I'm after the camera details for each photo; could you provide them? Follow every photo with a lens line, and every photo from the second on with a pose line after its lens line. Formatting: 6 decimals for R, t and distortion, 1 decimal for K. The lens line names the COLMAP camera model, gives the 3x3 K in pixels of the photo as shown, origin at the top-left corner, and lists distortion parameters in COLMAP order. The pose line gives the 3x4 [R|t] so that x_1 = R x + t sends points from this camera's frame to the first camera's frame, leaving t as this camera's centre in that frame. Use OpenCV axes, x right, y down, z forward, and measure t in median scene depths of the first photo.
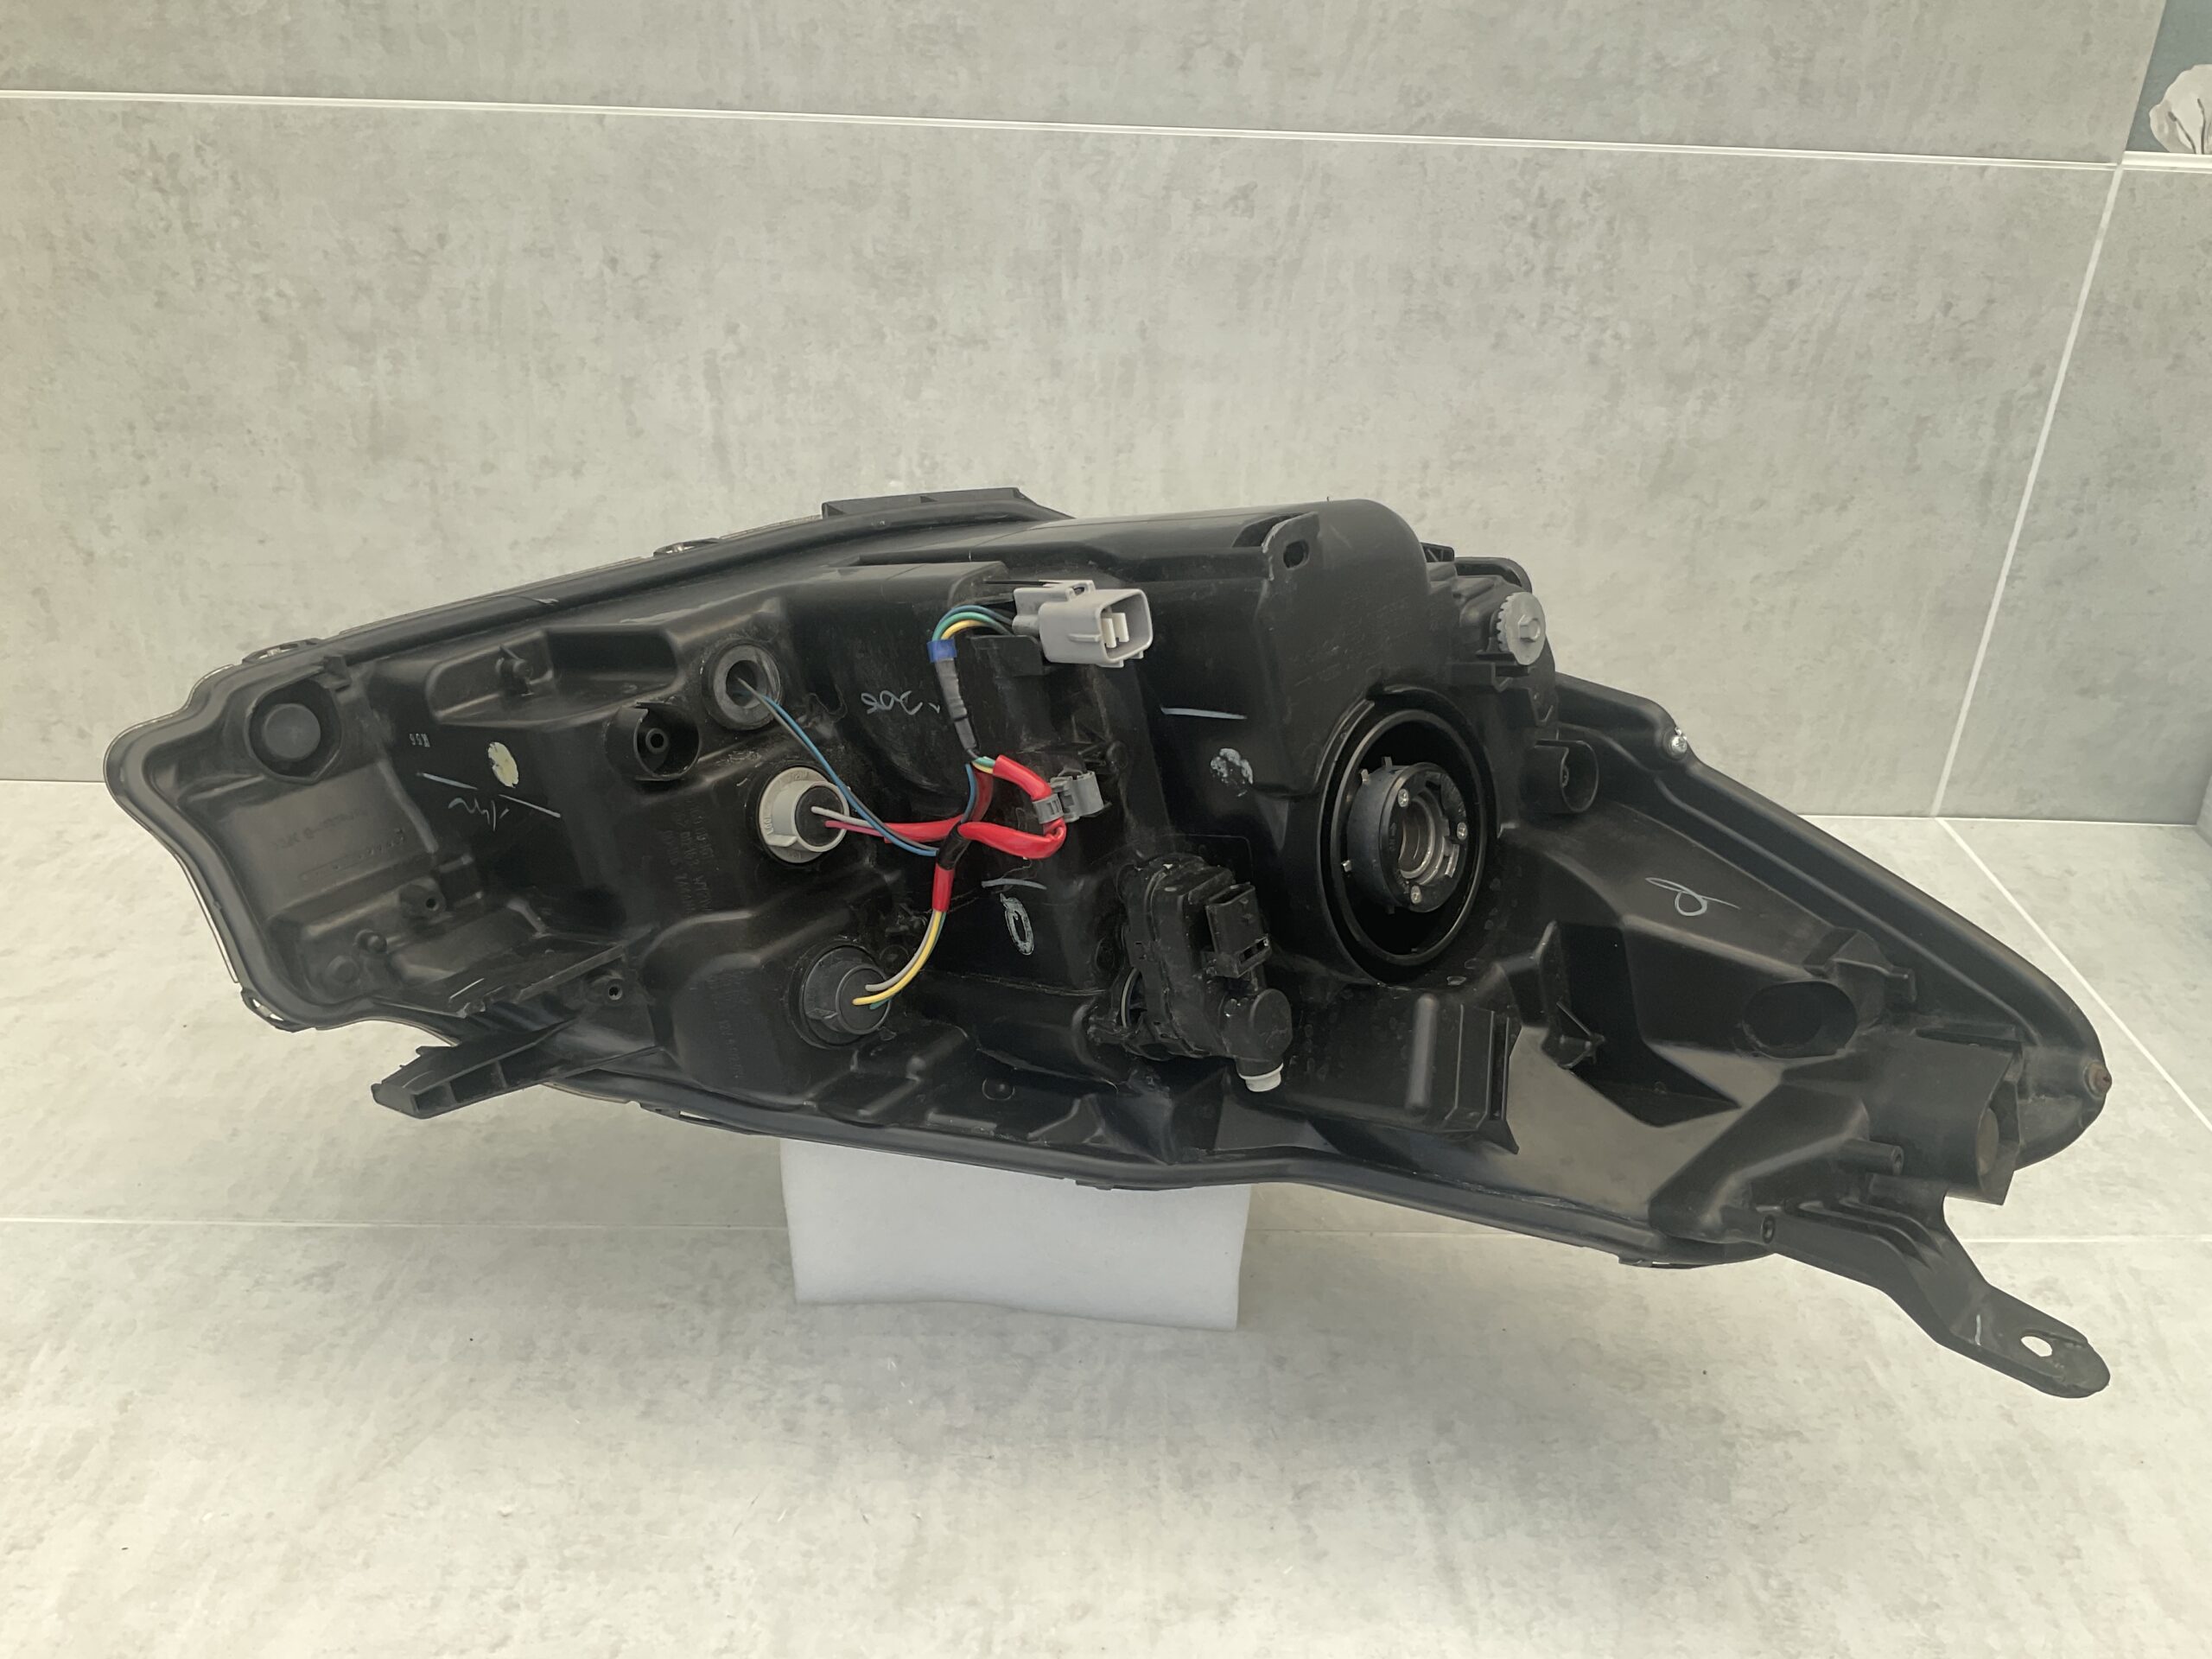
lens RADIAL K [[1853.4, 0, 1106.0], [0, 1853.4, 843.8], [0, 0, 1]] dist [0.067382, -0.136856]
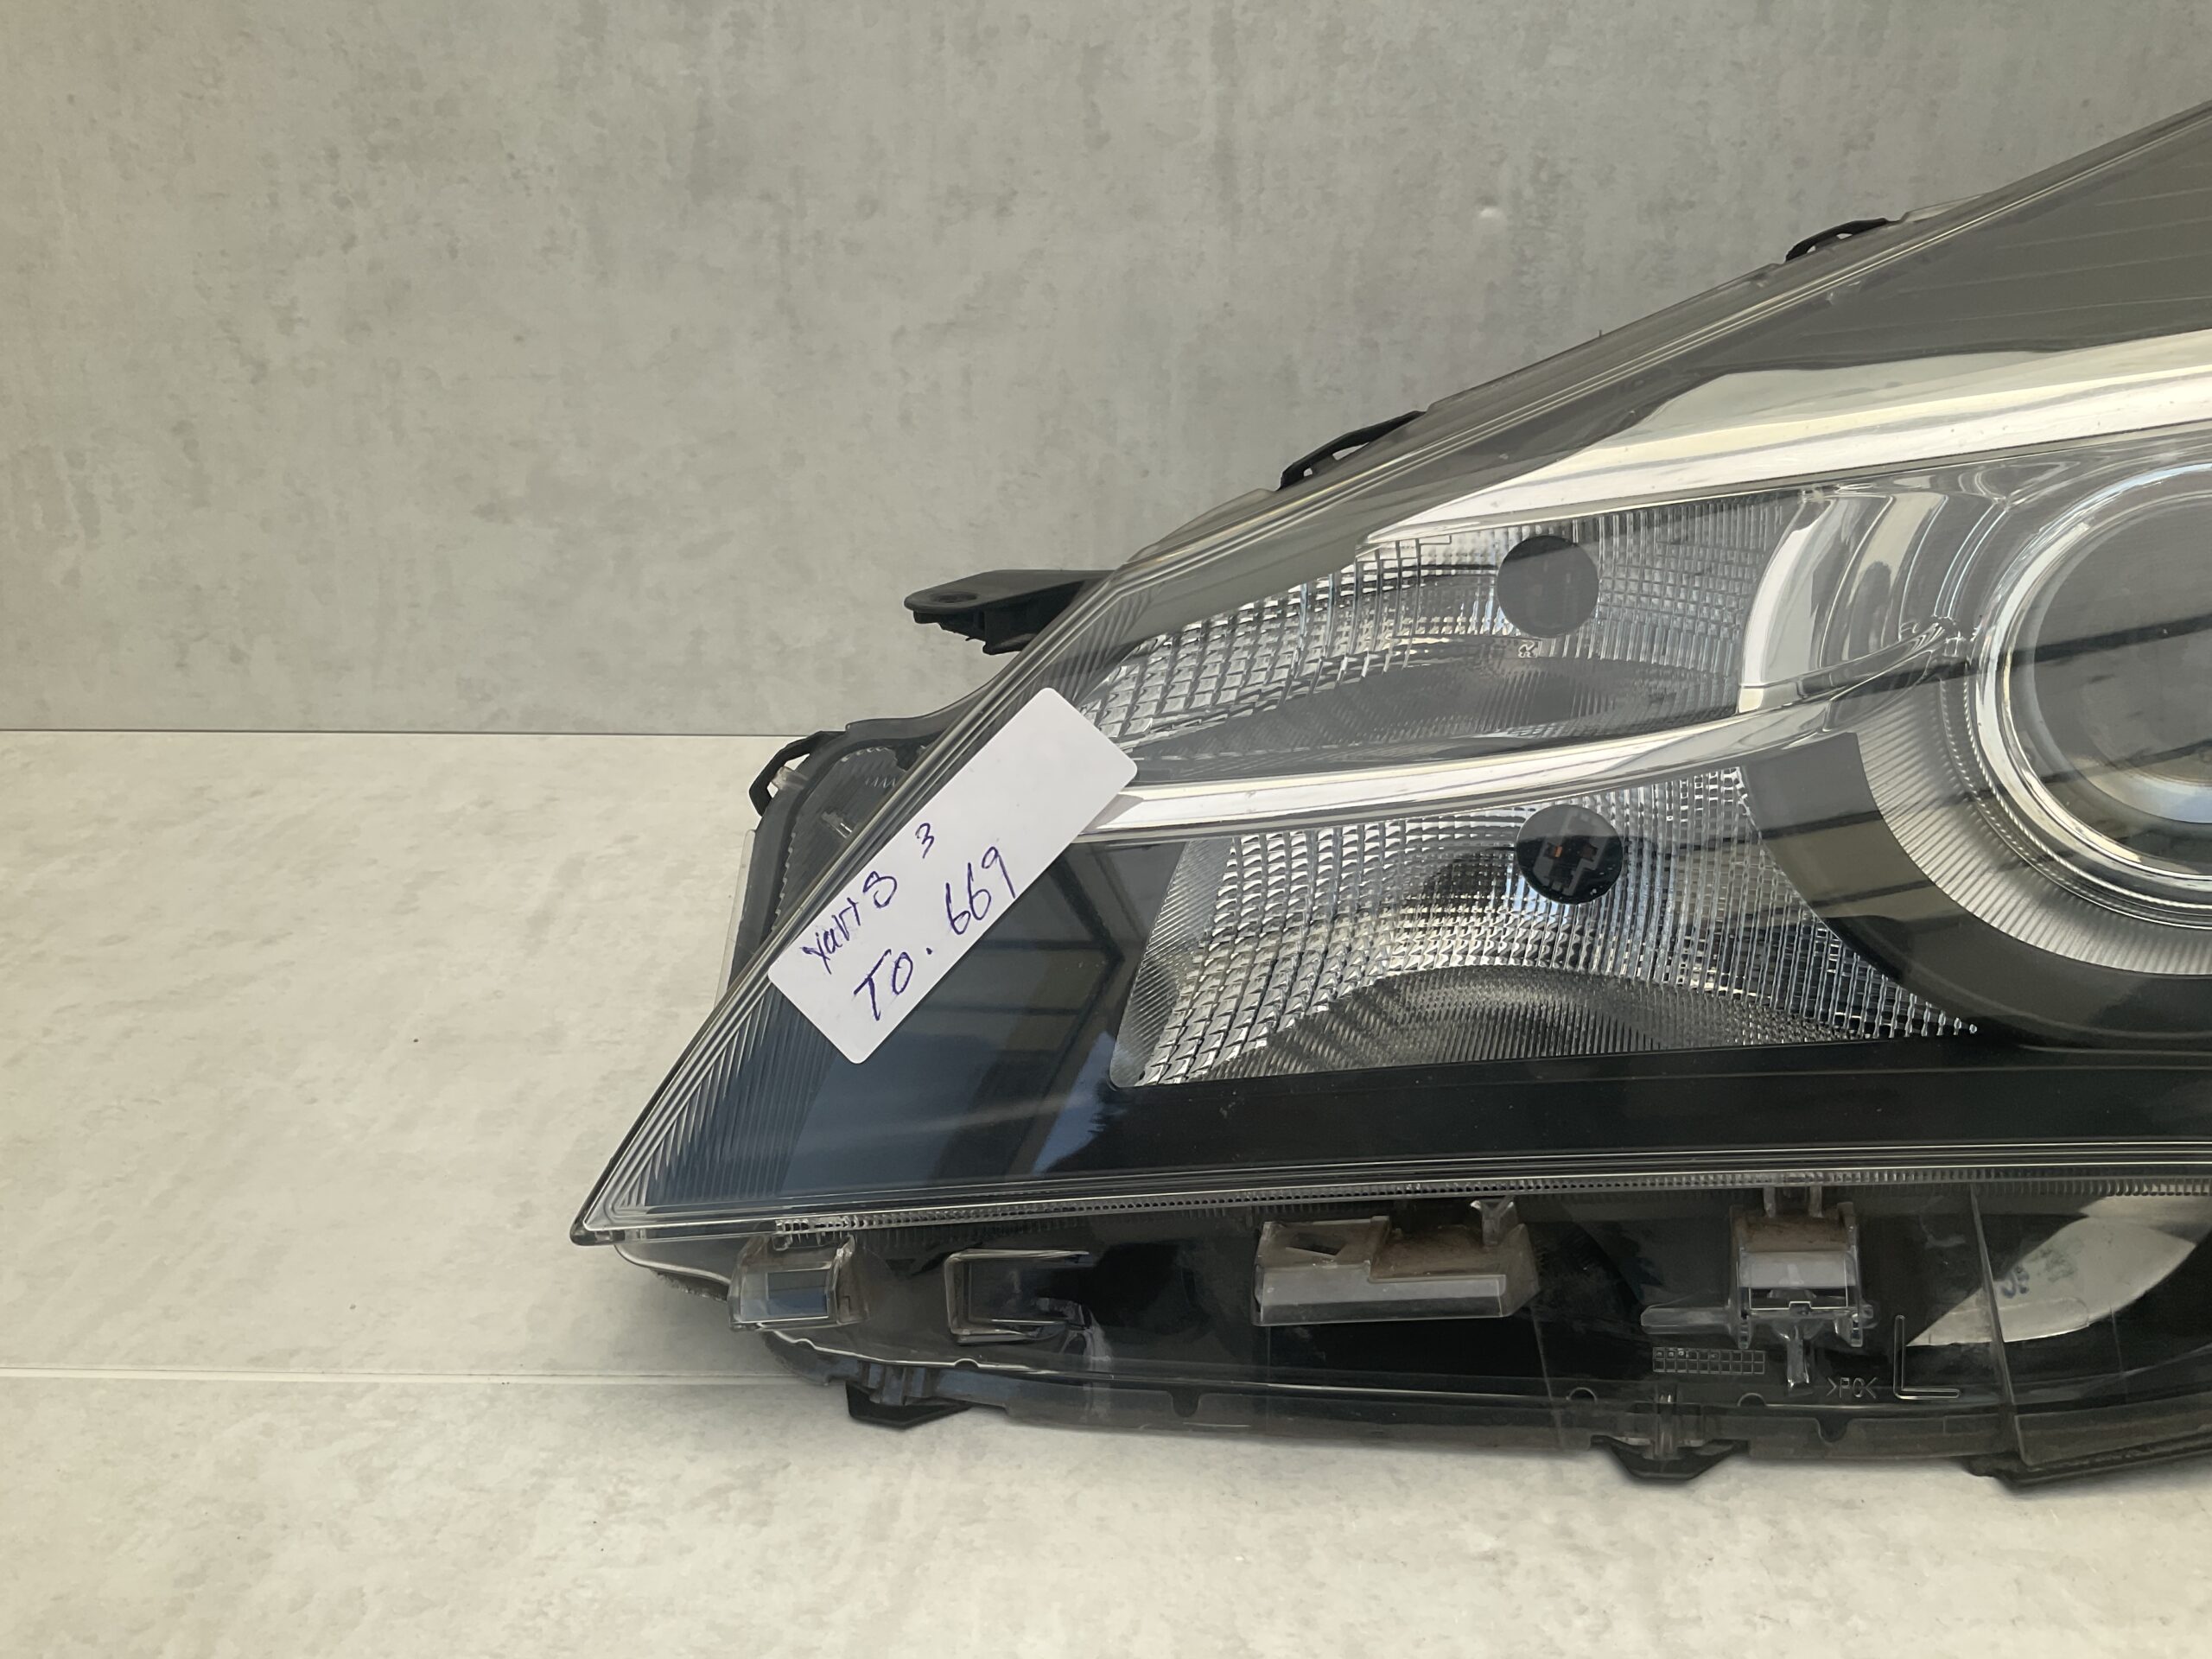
lens RADIAL K [[1853.4, 0, 1094.3], [0, 1853.4, 833.7], [0, 0, 1]] dist [0.067382, -0.136856]
pose [[0.998707, -0.021213, -0.046201, -0.238688], [0.015819, 0.993338, -0.114145, 0.095239], [0.048314, 0.113266, 0.992389, 0.403986]]
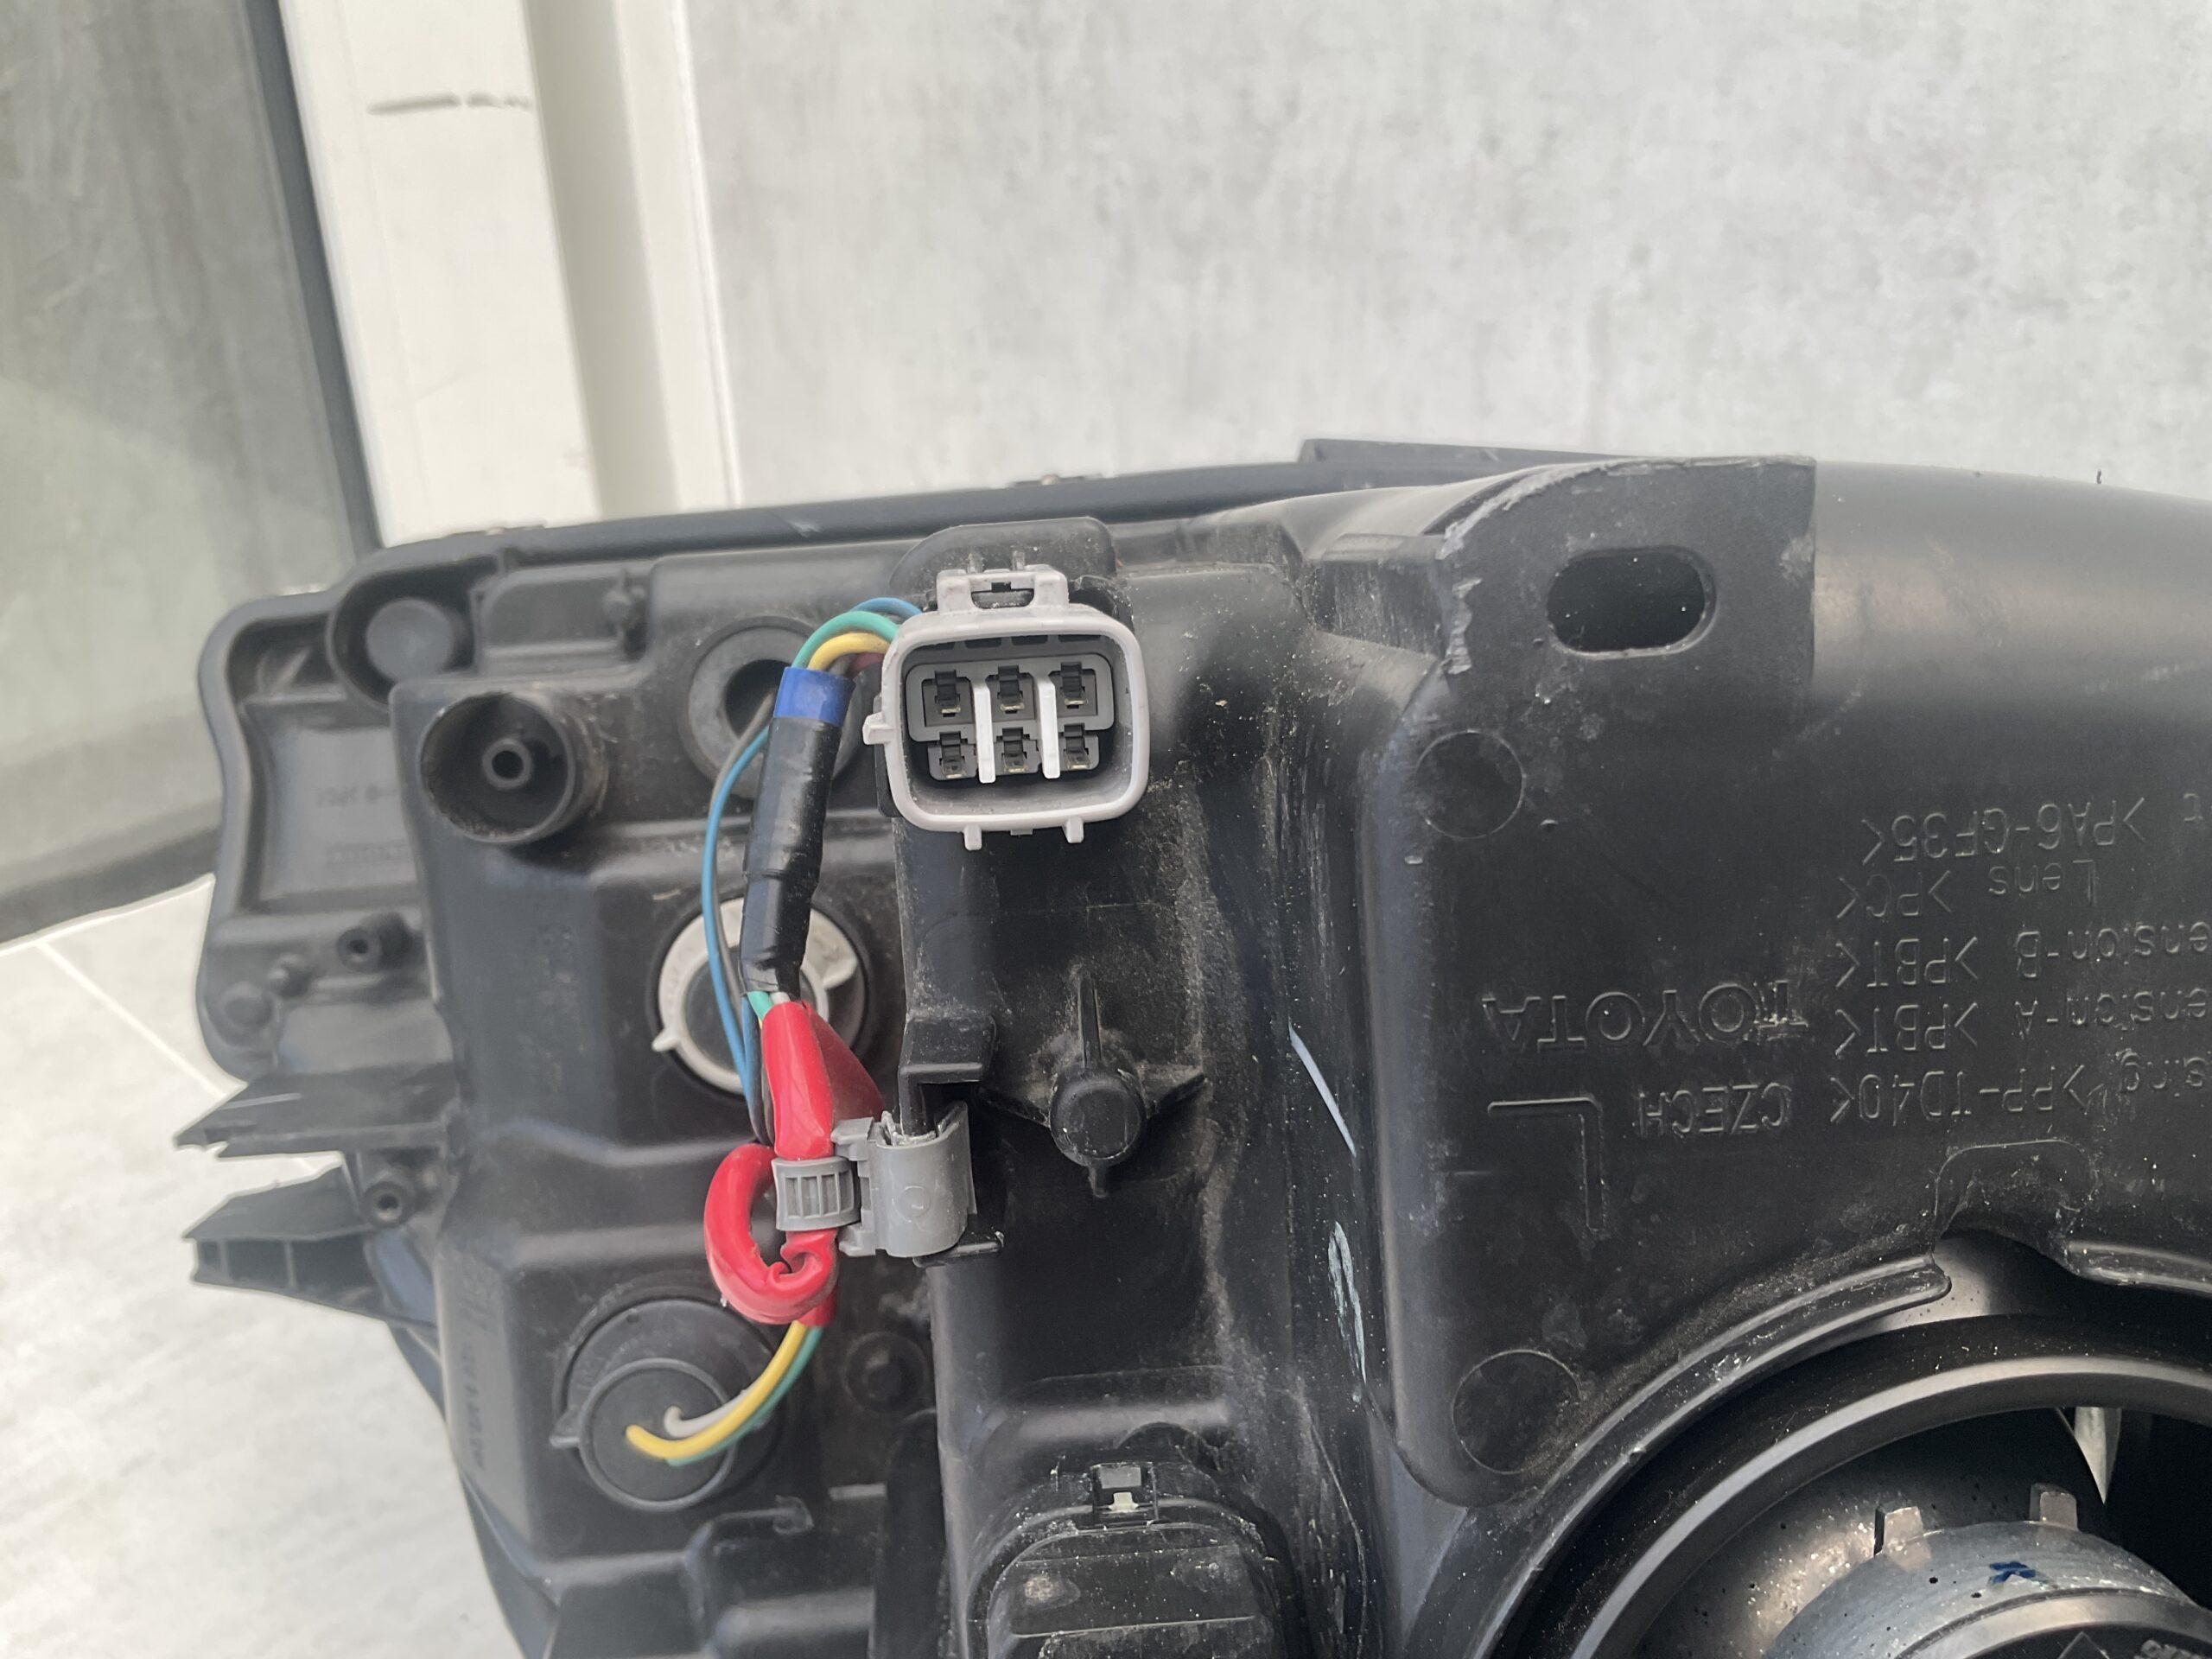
lens RADIAL K [[1853.4, 0, 1120.8], [0, 1853.4, 822.8], [0, 0, 1]] dist [0.067382, -0.136856]
pose [[0.718172, 0.247842, -0.650233, 0.131361], [-0.293442, 0.955141, 0.039959, -0.069423], [0.630968, 0.162108, 0.758683, 0.453268]]
